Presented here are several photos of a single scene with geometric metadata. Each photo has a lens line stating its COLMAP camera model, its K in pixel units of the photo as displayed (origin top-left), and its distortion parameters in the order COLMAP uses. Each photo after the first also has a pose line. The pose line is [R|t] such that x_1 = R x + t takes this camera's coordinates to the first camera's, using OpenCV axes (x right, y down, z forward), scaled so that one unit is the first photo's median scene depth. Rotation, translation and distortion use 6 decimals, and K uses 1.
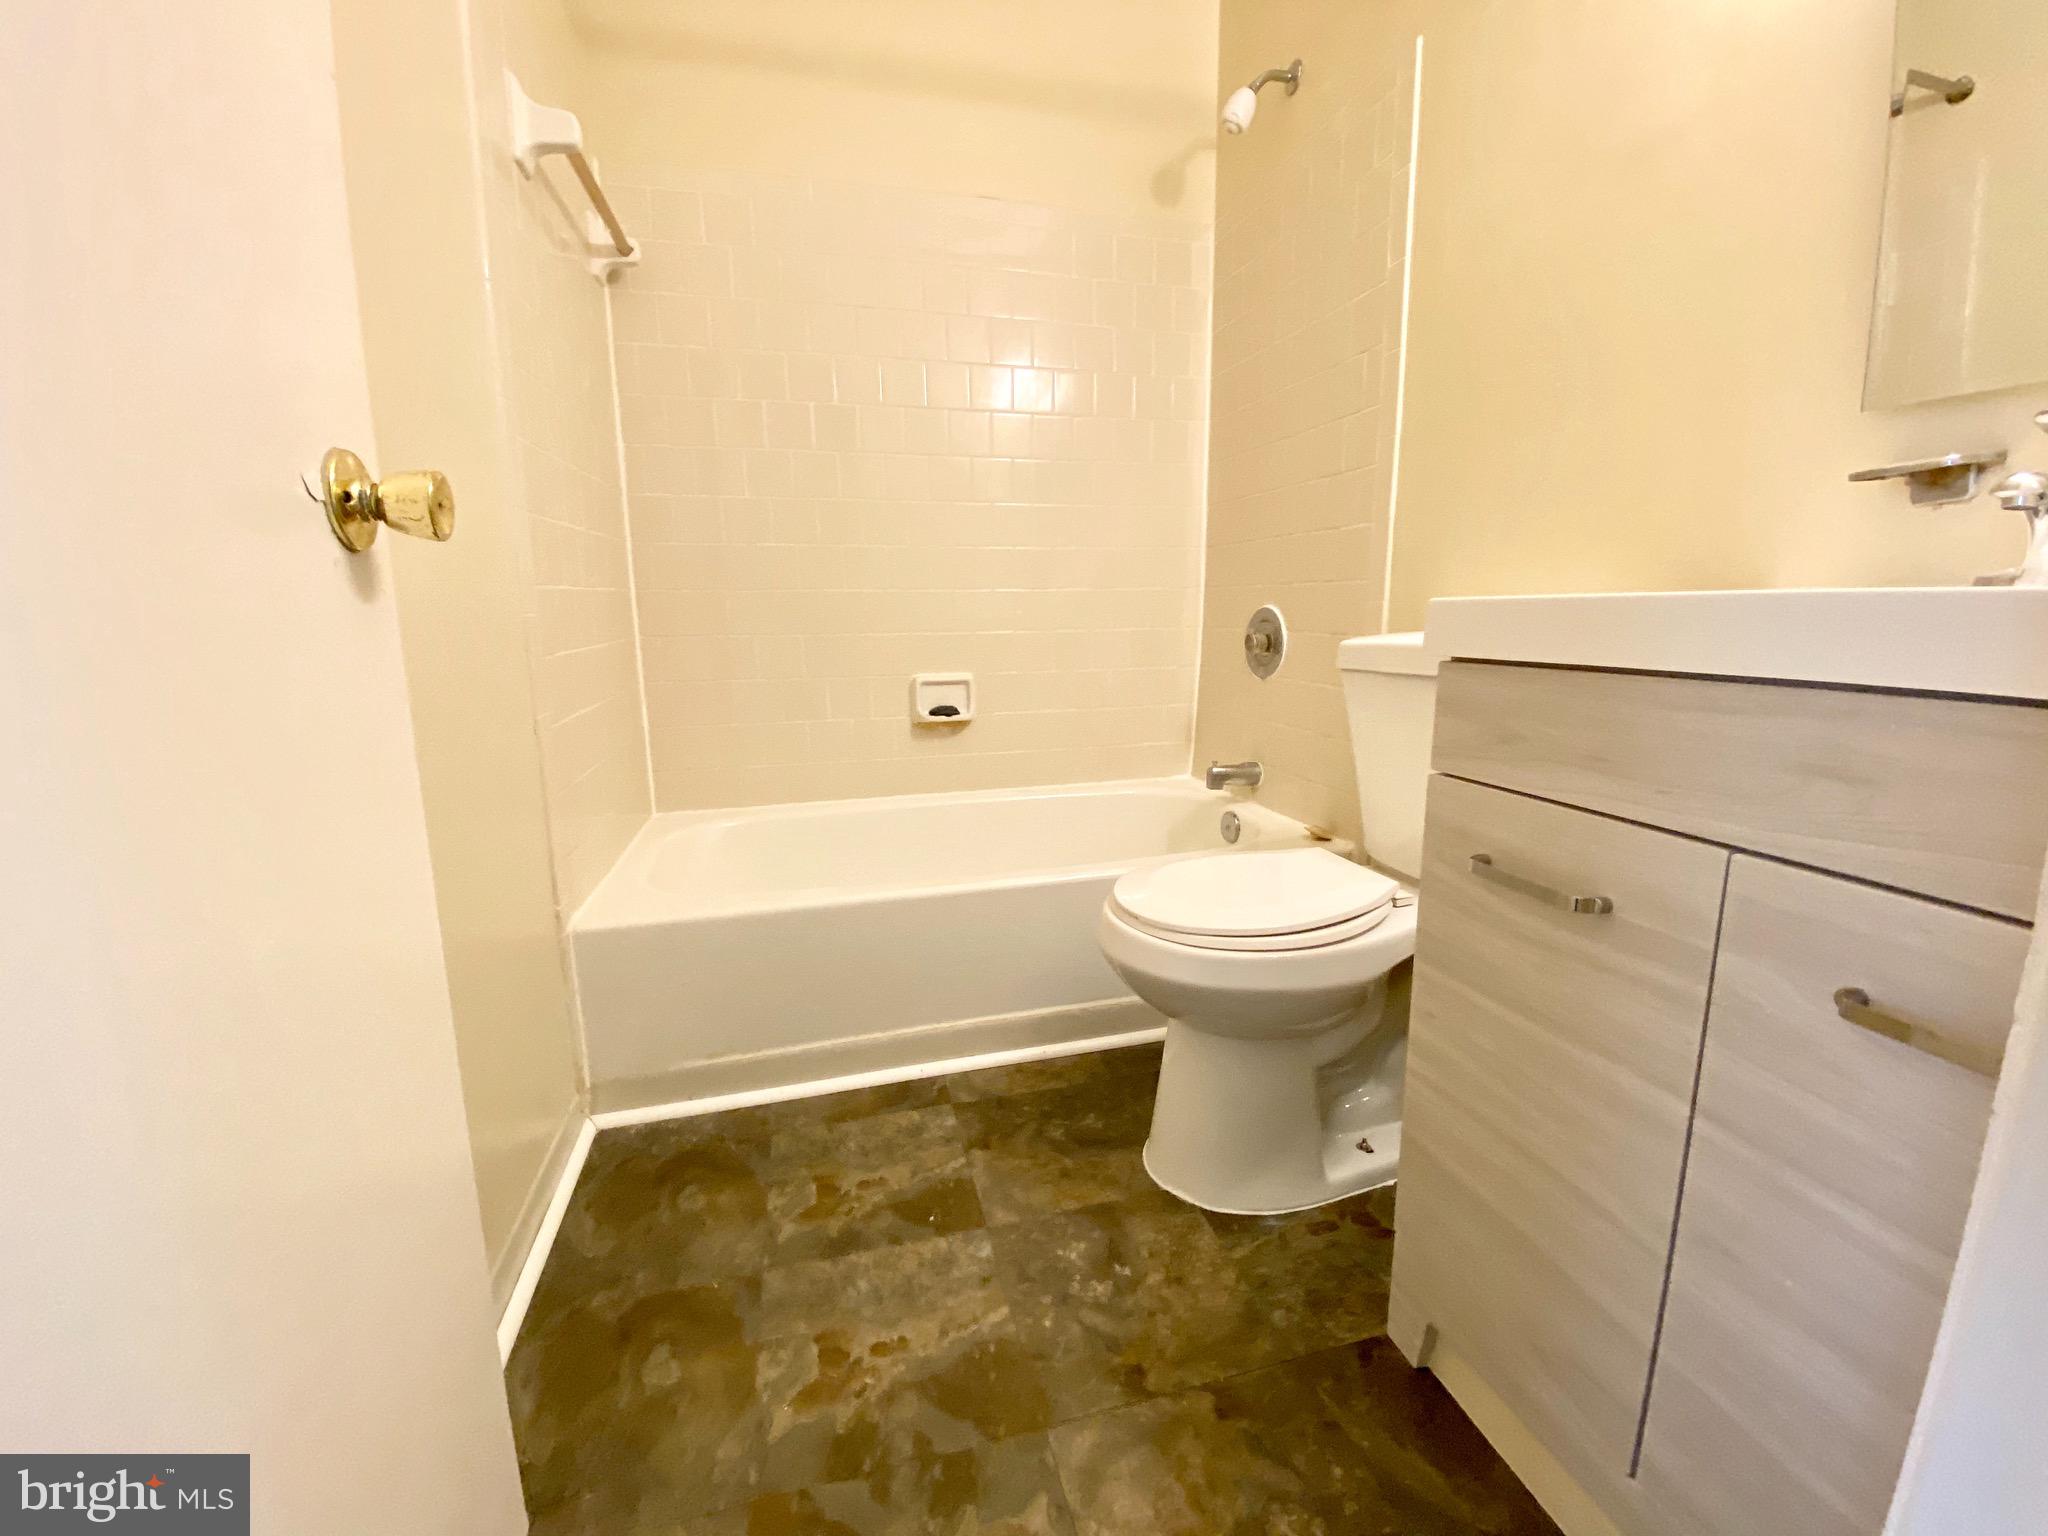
lens RADIAL K [[830.6, 0, 1037.7], [0, 830.6, 754.8], [0, 0, 1]] dist [0.009342, -0.014929]
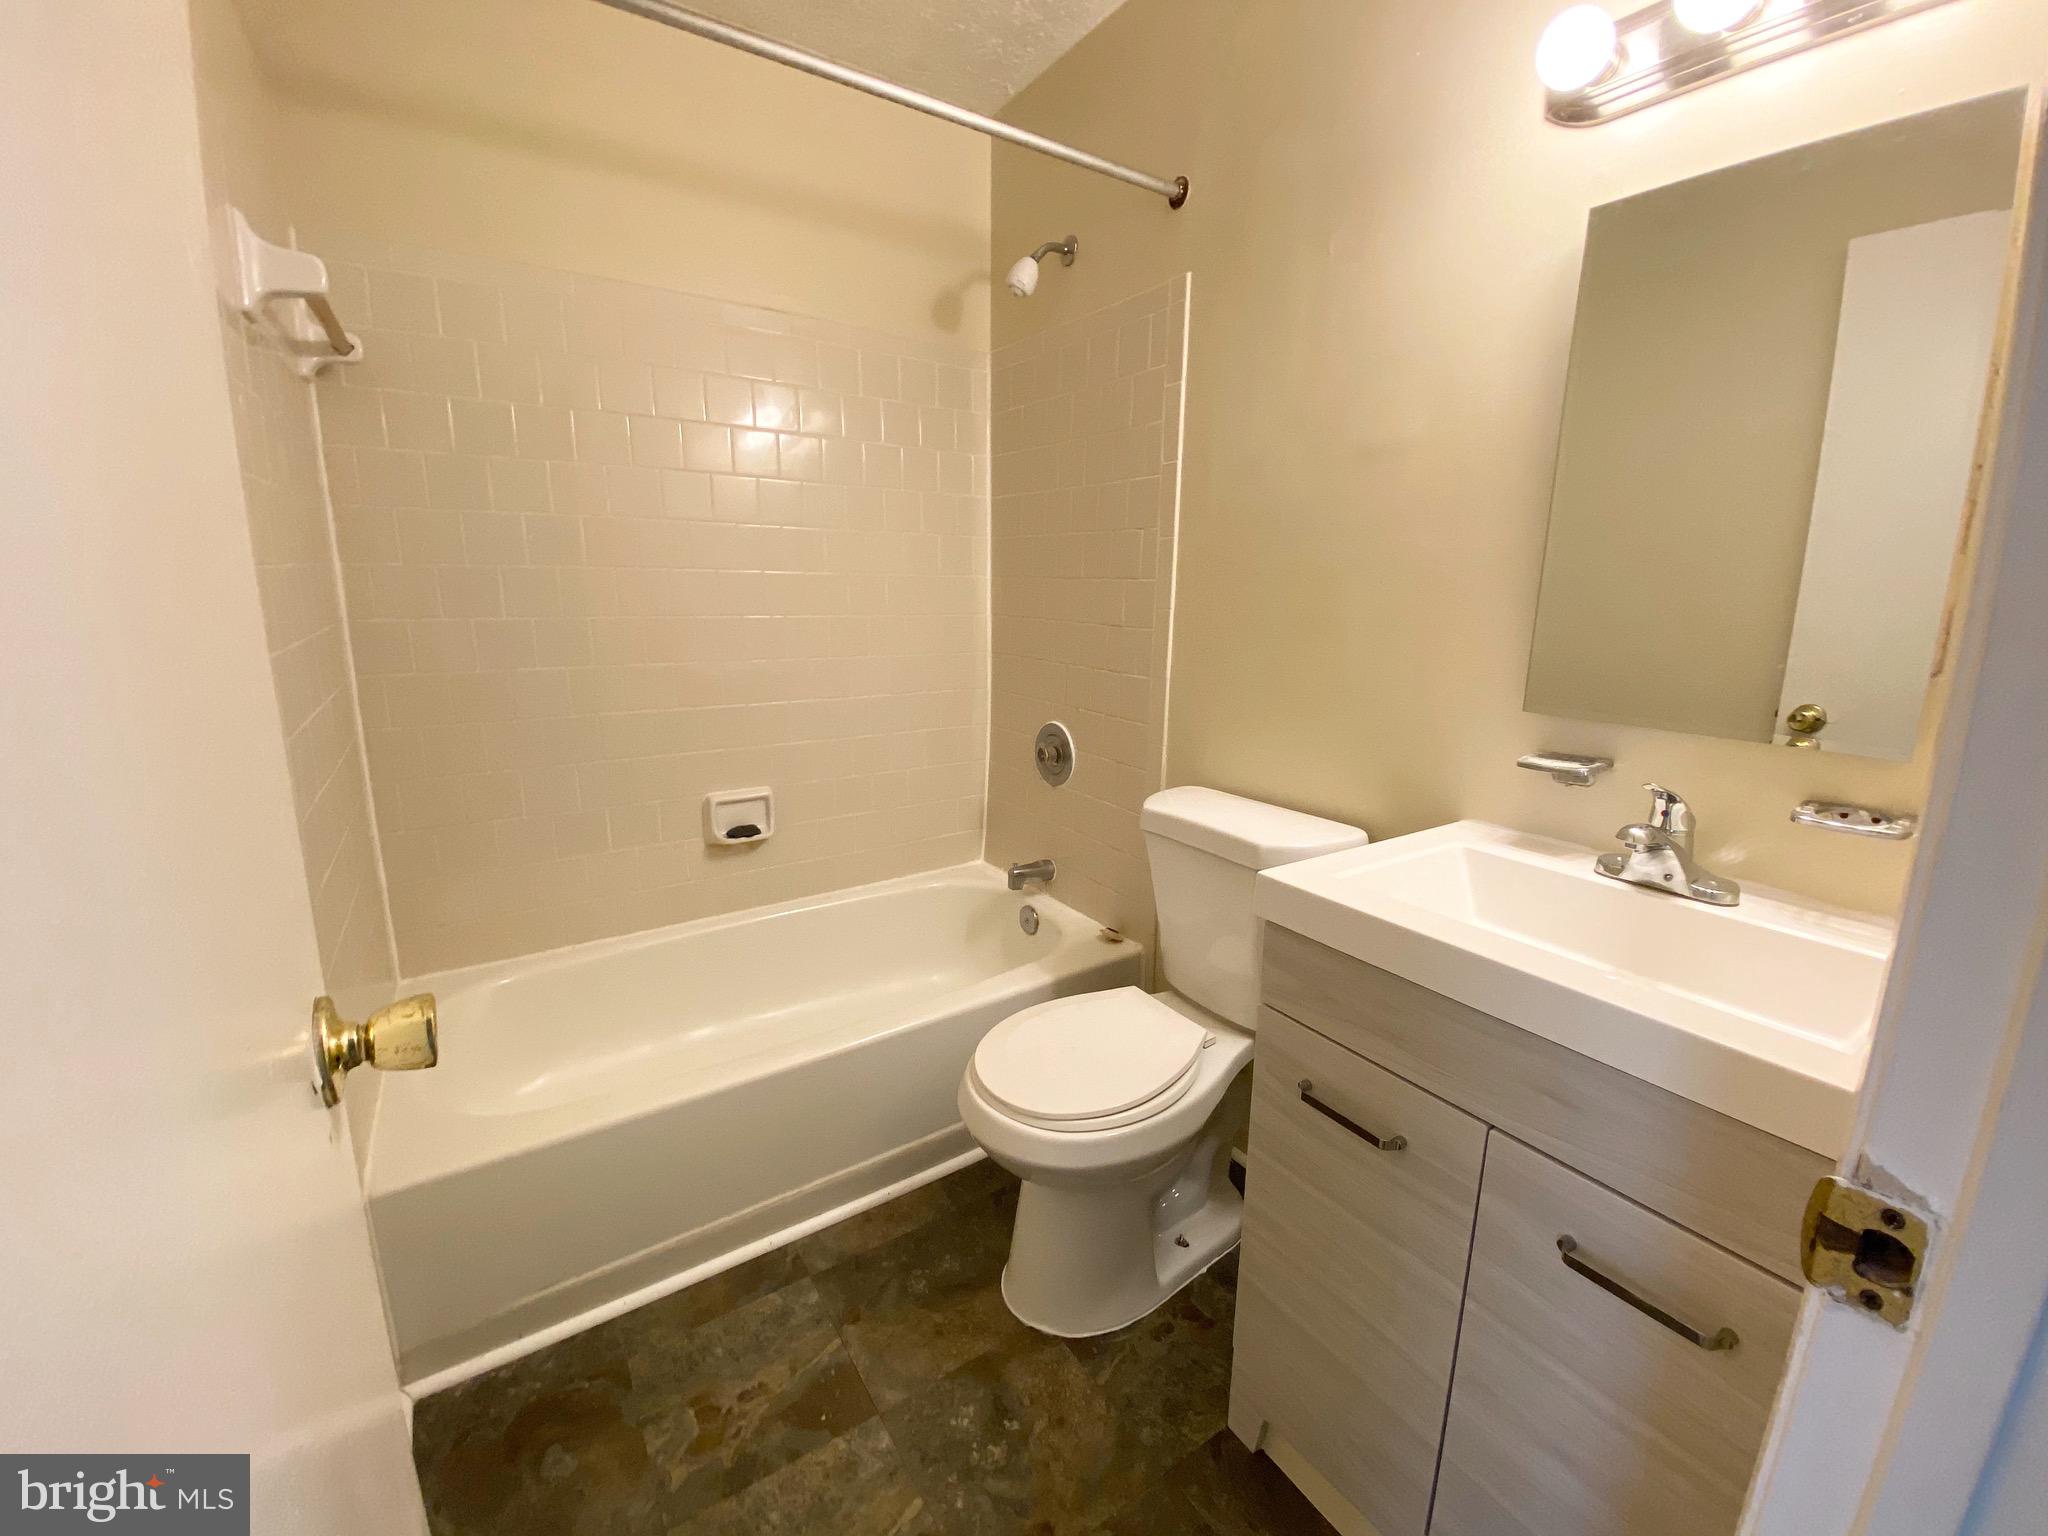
lens RADIAL K [[830.6, 0, 1038.1], [0, 830.6, 748.3], [0, 0, 1]] dist [0.009342, -0.014929]
pose [[0.945899, -0.041660, 0.321776, -0.152124], [0.034061, 0.998993, 0.029212, -0.266527], [-0.322669, -0.016672, 0.946365, -0.049435]]
